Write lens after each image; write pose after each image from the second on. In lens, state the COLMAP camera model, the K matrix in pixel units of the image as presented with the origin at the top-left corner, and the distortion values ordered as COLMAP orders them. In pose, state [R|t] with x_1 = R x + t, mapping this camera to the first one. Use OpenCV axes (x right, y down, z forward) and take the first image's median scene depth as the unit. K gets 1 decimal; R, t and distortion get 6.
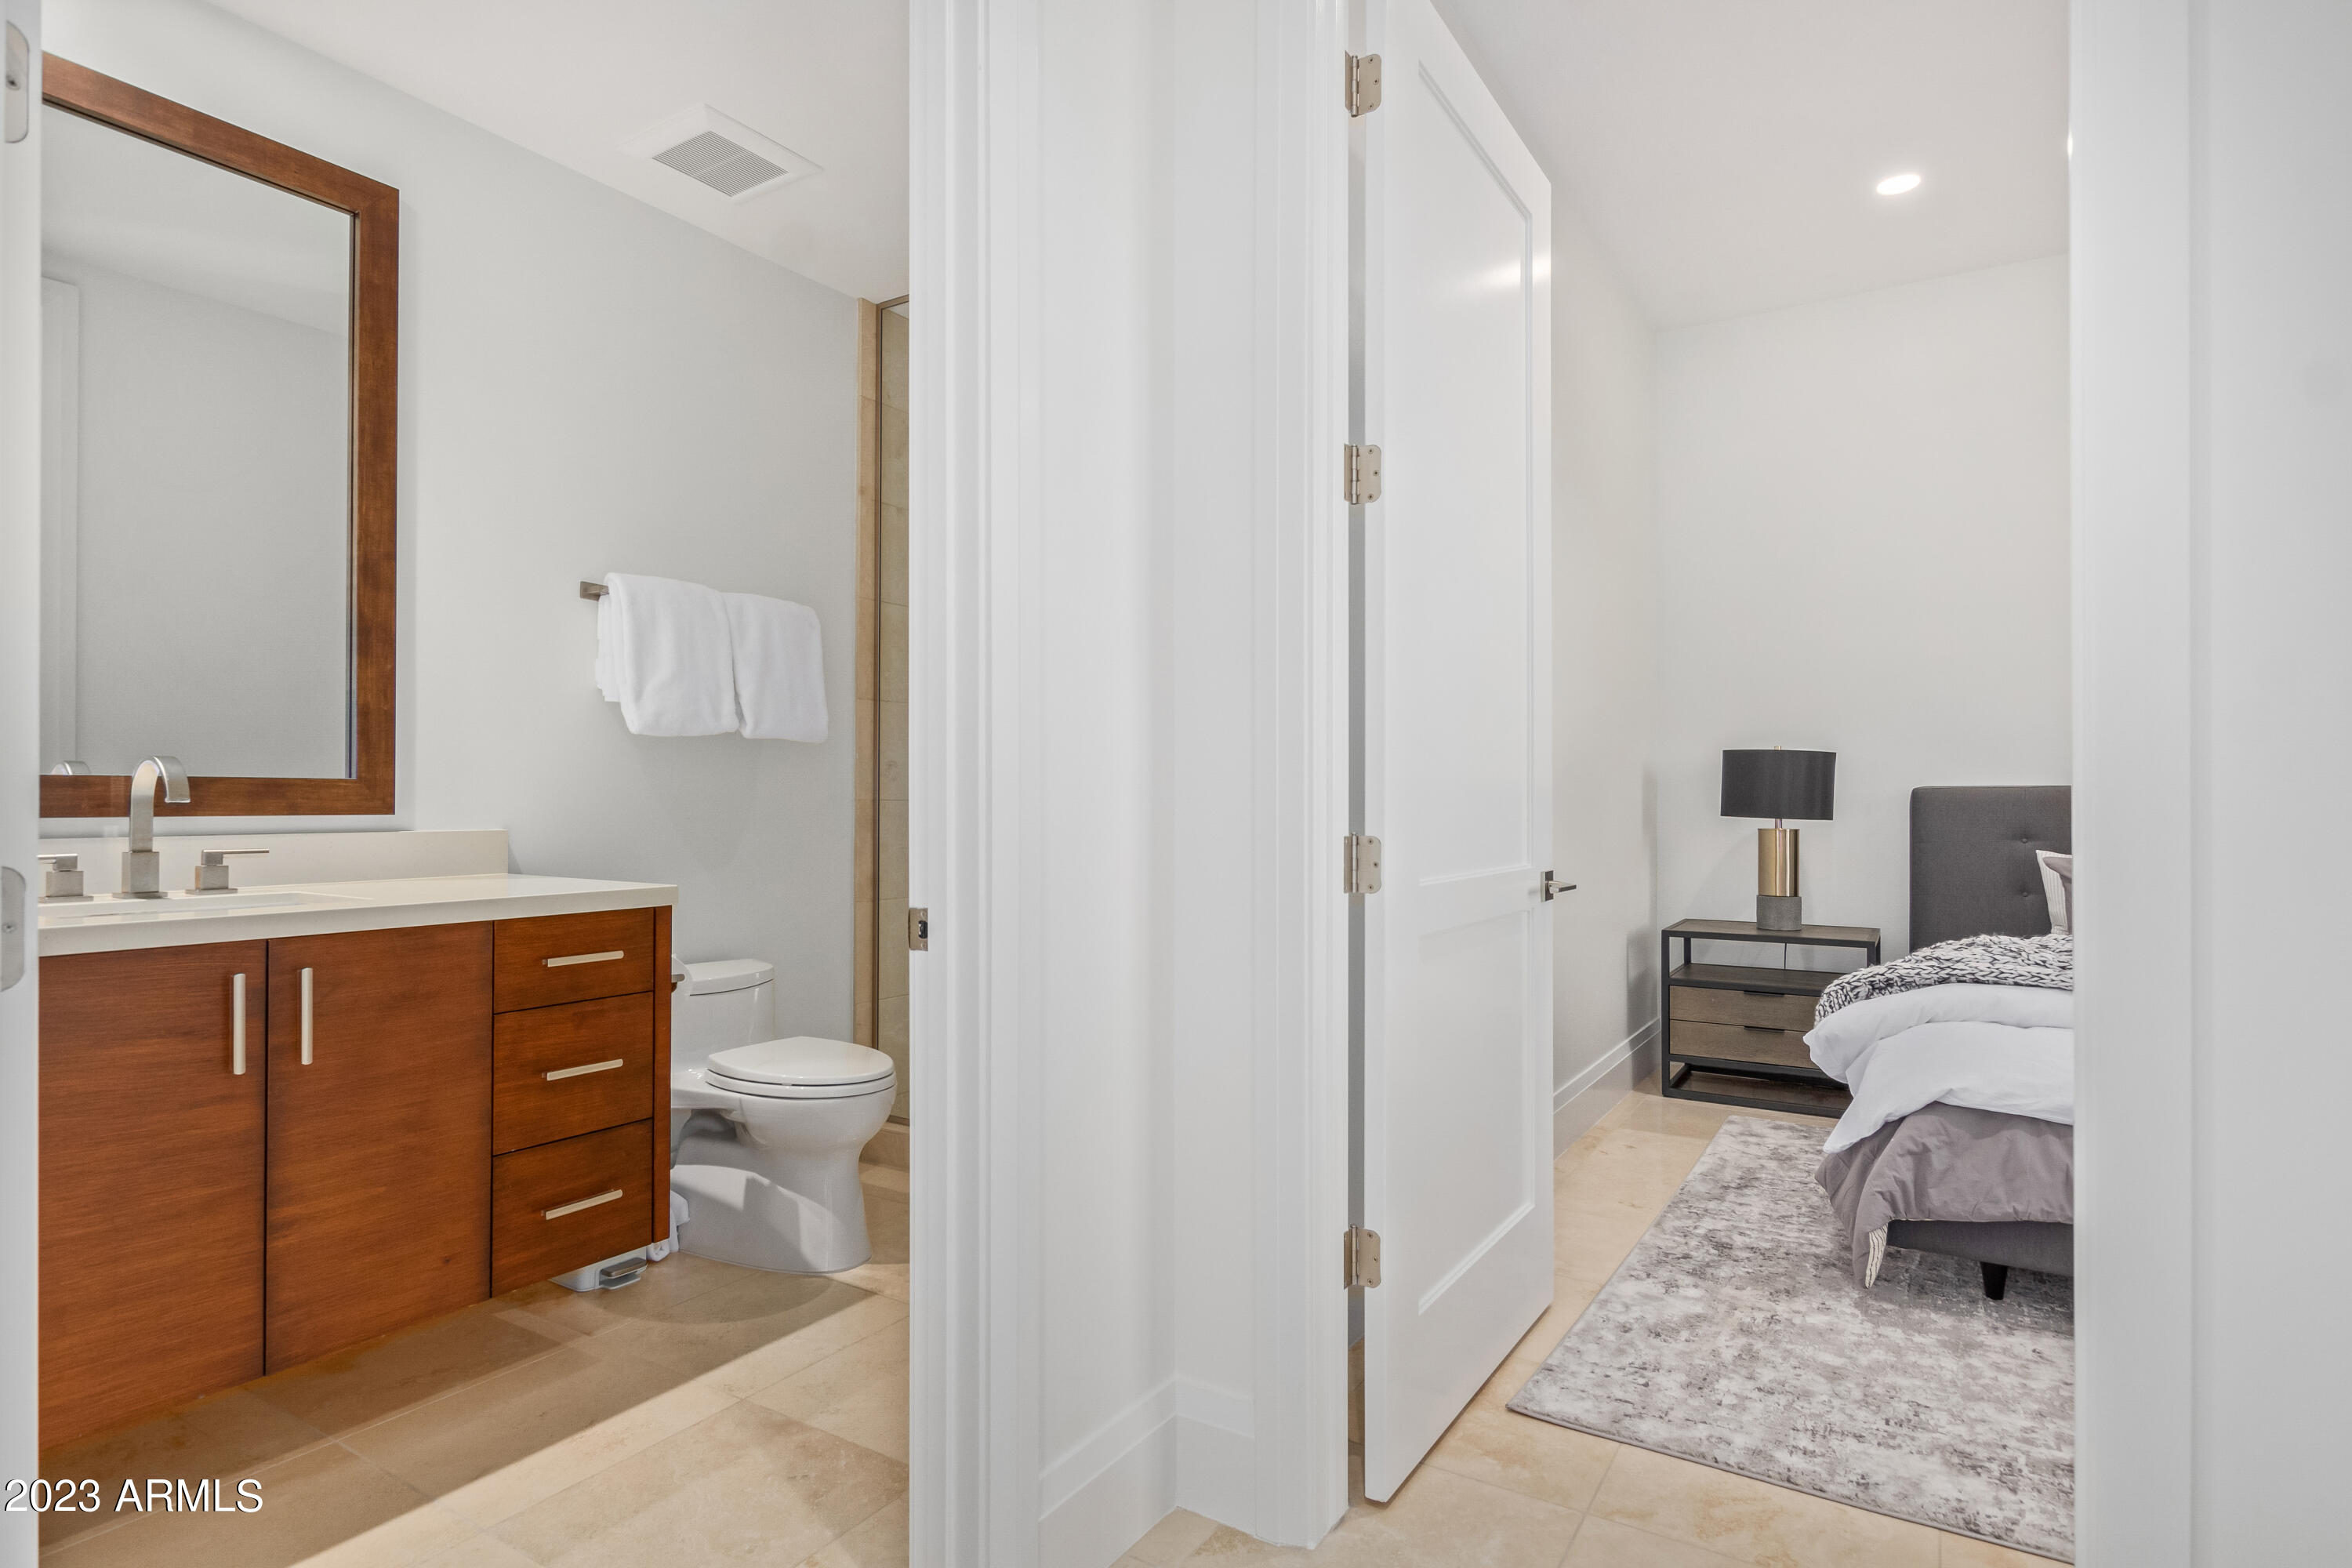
lens RADIAL K [[1229.0, 0, 1181.6], [0, 1229.0, 791.5], [0, 0, 1]] dist [0.016976, -0.012399]
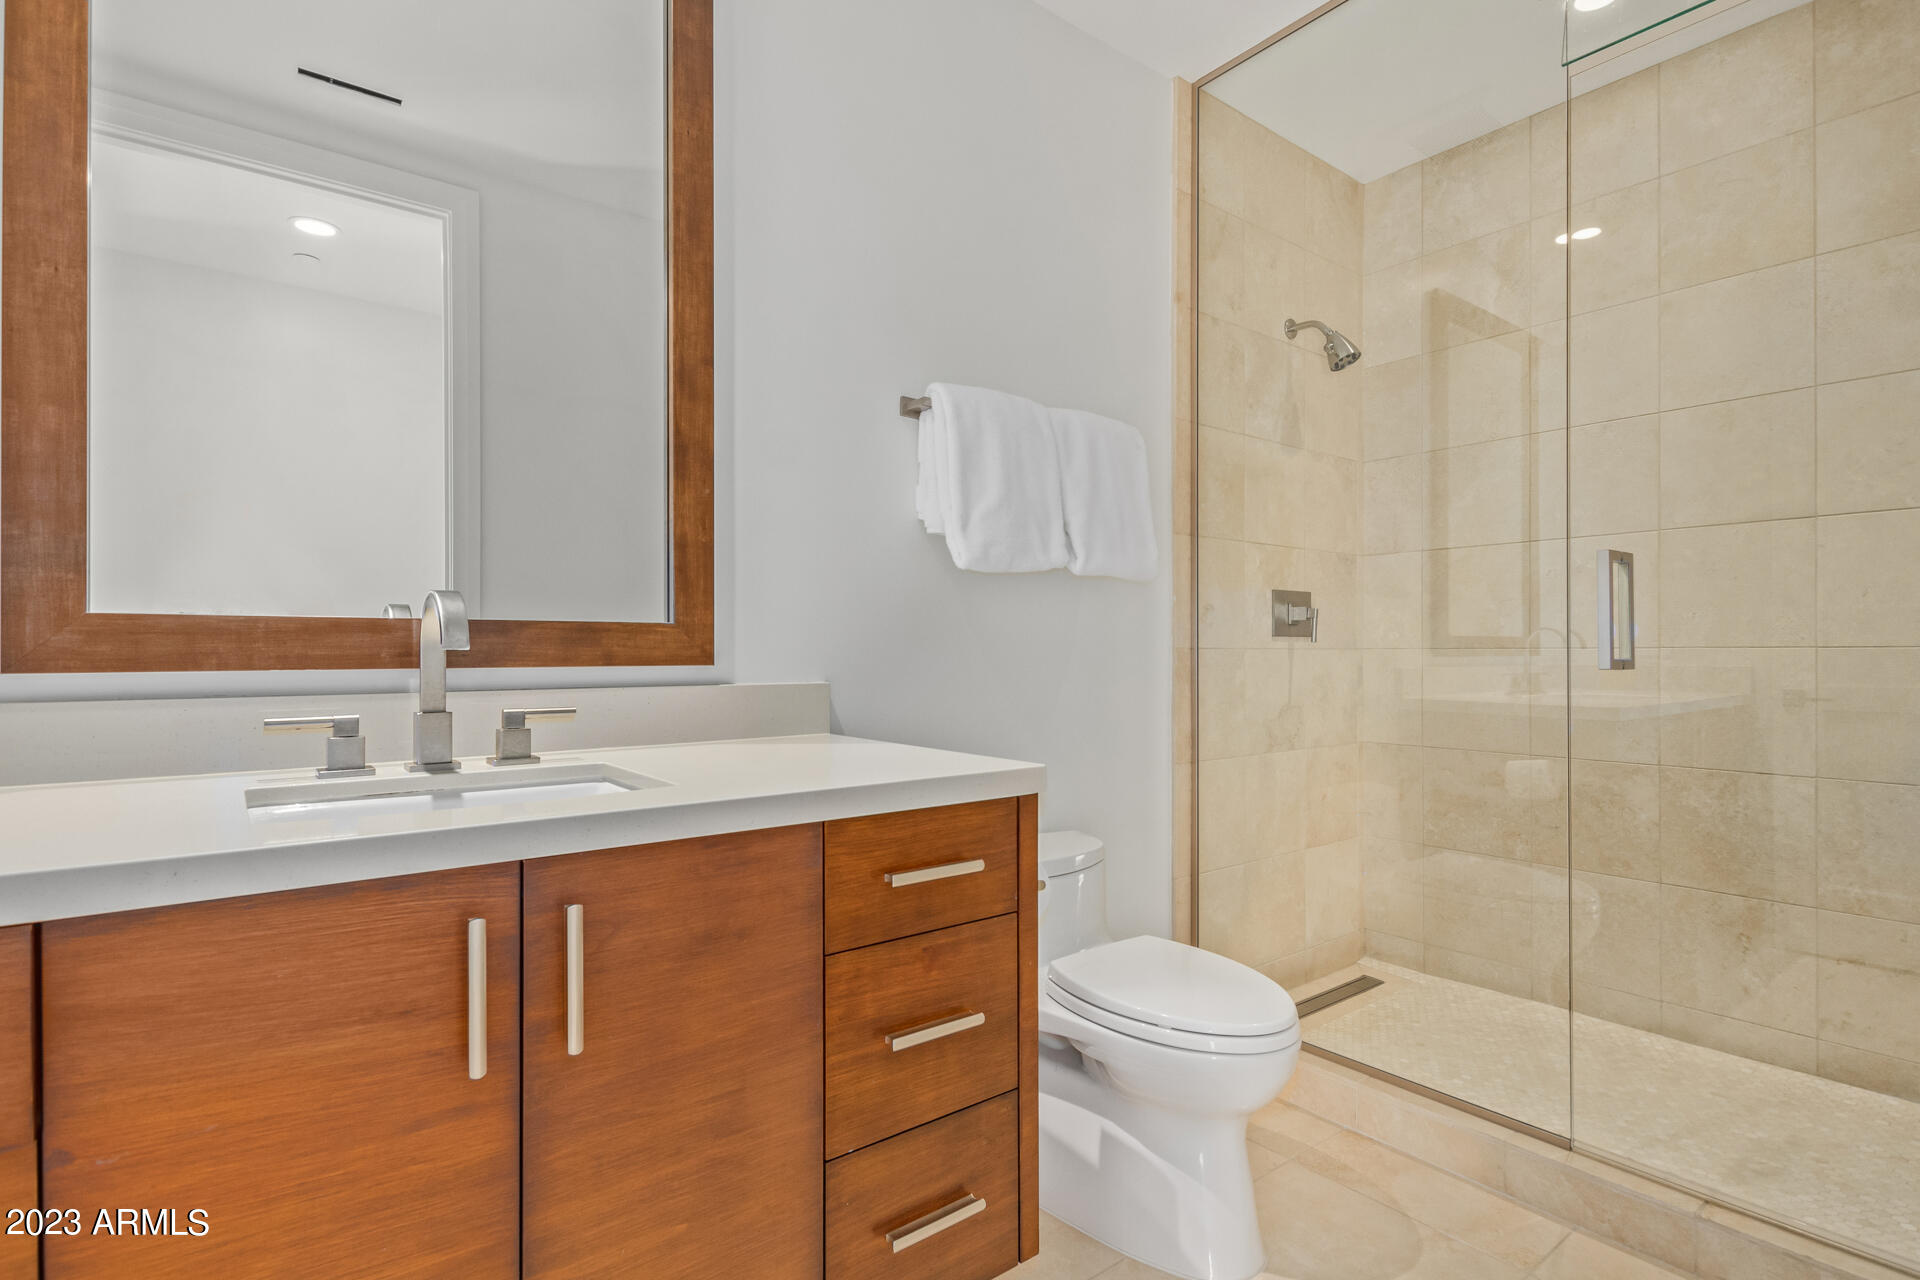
lens RADIAL K [[936.2, 0, 953.9], [0, 936.2, 651.0], [0, 0, 1]] dist [0.004387, -0.000909]
pose [[0.940260, -0.003188, -0.340443, -0.286380], [0.005171, 0.999975, 0.004918, 0.007037], [0.340419, -0.006385, 0.940252, 0.491573]]
